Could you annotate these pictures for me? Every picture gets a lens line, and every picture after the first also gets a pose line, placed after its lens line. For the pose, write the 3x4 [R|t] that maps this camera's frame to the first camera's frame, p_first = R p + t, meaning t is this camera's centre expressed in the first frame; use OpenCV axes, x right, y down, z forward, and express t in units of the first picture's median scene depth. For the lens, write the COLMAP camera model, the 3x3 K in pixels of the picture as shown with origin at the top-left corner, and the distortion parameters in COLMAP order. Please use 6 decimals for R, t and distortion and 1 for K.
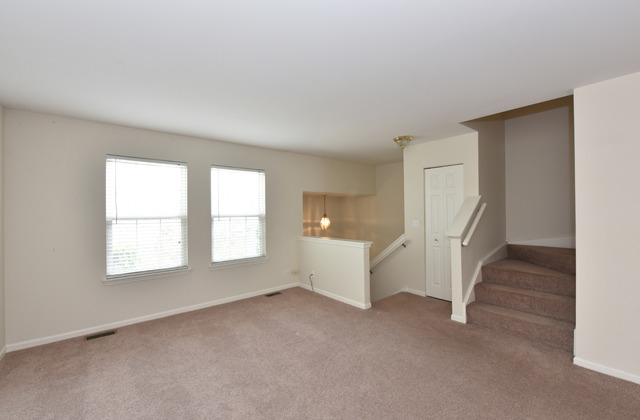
lens RADIAL K [[266.8, 0, 322.9], [0, 266.8, 209.1], [0, 0, 1]] dist [-0.002702, -0.000236]
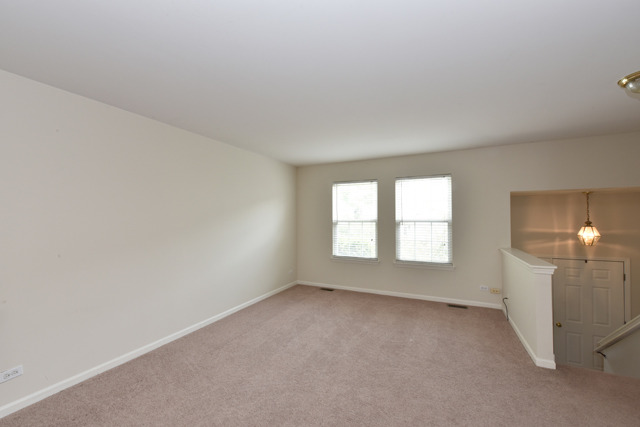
lens RADIAL K [[252.4, 0, 322.9], [0, 252.4, 213.0], [0, 0, 1]] dist [-0.008530, -0.000019]
pose [[0.410150, -0.008525, -0.911978, 0.483680], [0.006498, 0.999958, -0.006426, -0.003548], [0.911995, -0.003291, 0.410188, 0.244249]]
